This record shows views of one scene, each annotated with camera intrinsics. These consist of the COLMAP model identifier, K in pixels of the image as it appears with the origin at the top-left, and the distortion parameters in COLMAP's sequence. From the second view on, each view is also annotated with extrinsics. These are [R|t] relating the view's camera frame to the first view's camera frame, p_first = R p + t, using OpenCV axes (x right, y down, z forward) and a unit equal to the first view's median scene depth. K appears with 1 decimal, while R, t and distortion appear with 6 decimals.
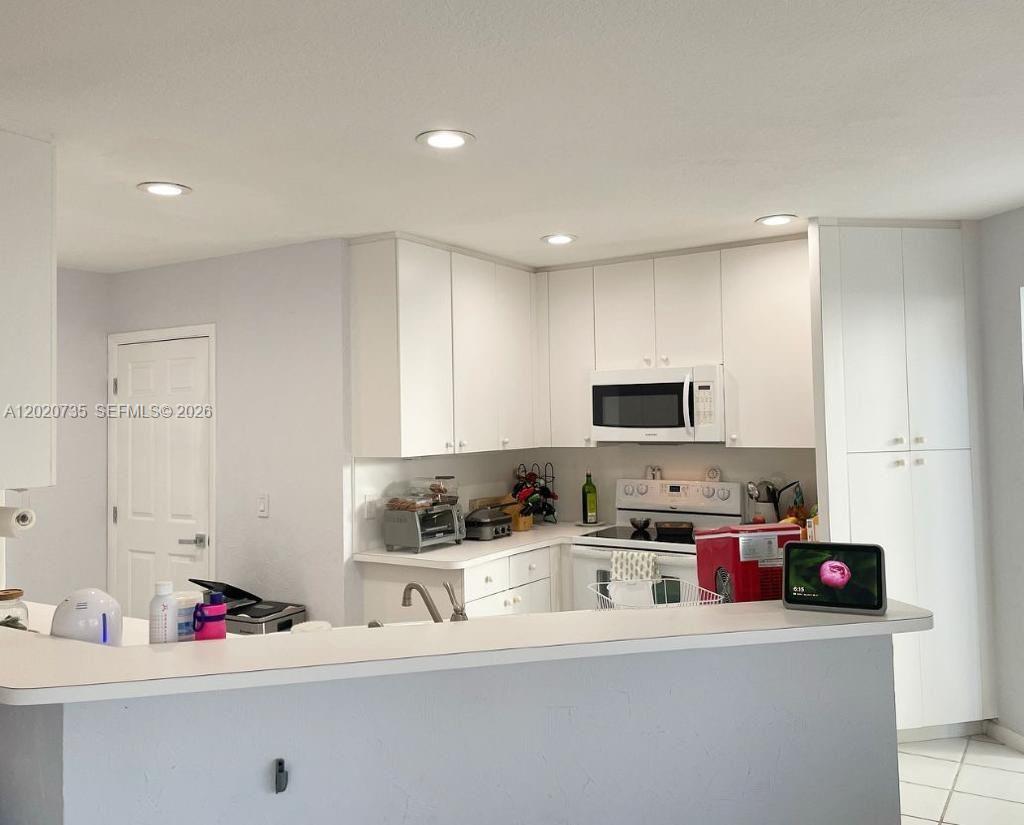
lens RADIAL K [[872.3, 0, 508.2], [0, 872.3, 387.4], [0, 0, 1]] dist [0.001529, -0.008024]
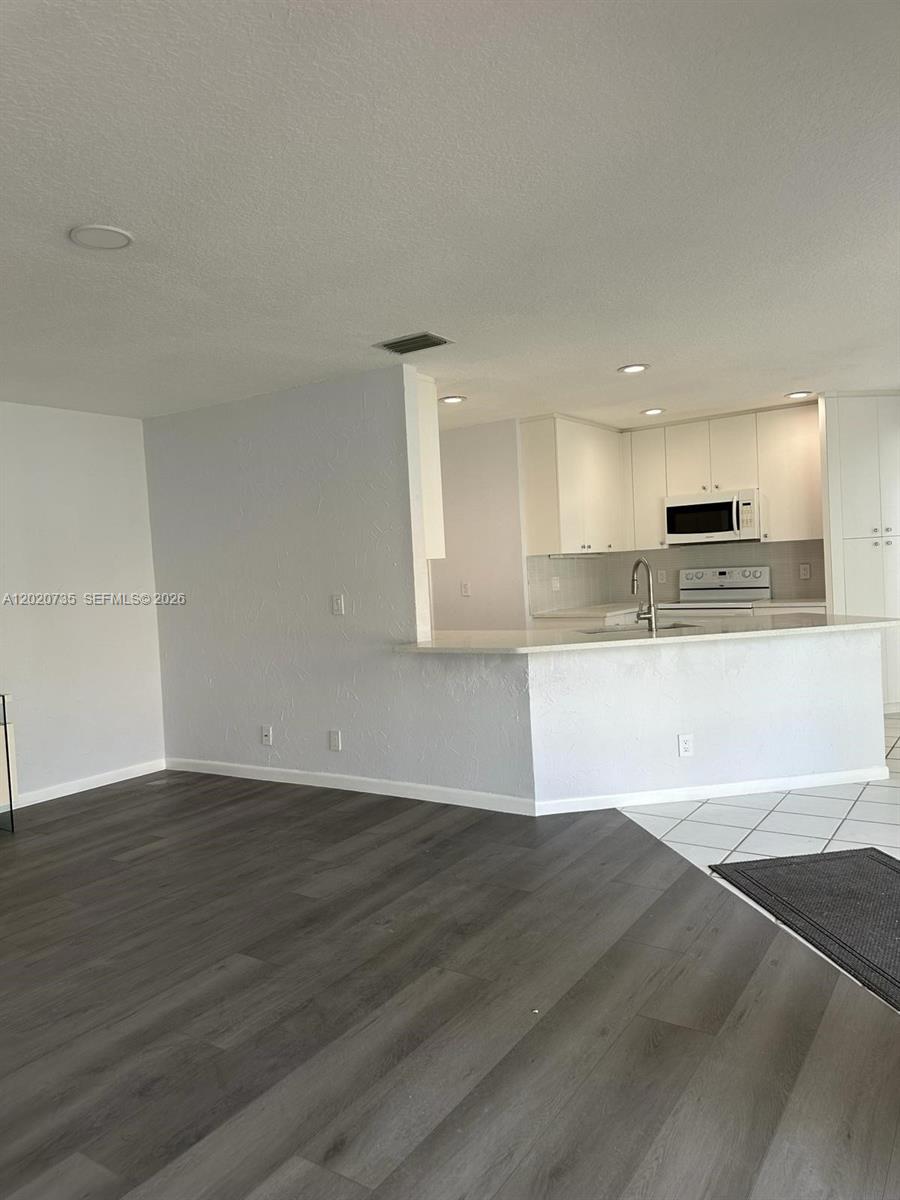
lens RADIAL K [[839.4, 0, 442.2], [0, 839.4, 601.7], [0, 0, 1]] dist [0.037836, -0.046843]
pose [[0.998484, -0.033529, -0.043642, -0.256106], [0.036971, 0.996060, 0.080613, 0.031998], [0.040767, -0.082104, 0.995790, -0.531257]]
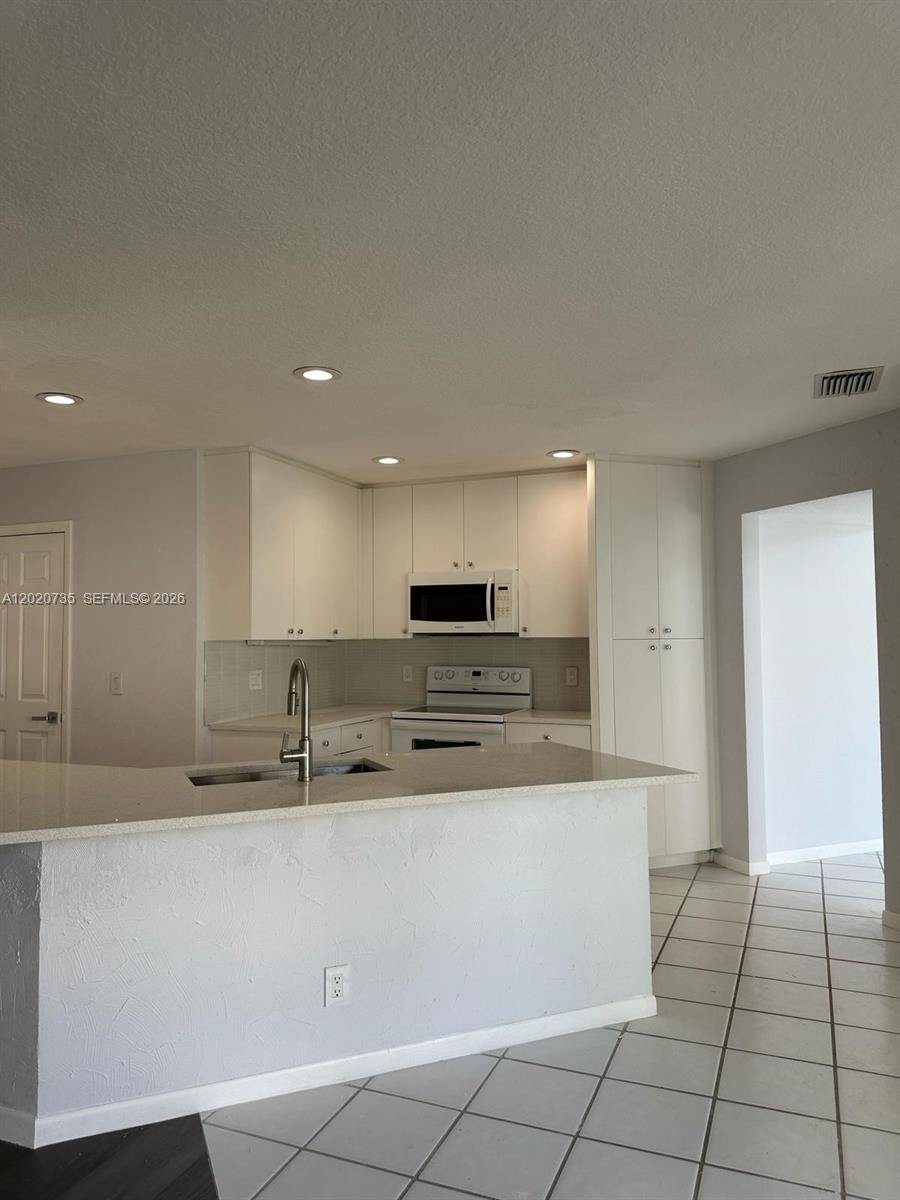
lens RADIAL K [[839.4, 0, 457.4], [0, 839.4, 601.1], [0, 0, 1]] dist [0.037836, -0.046843]
pose [[0.982774, 0.020574, 0.183662, -0.053519], [-0.019507, 0.999781, -0.007617, 0.028460], [-0.183779, 0.003903, 0.982960, -0.142029]]
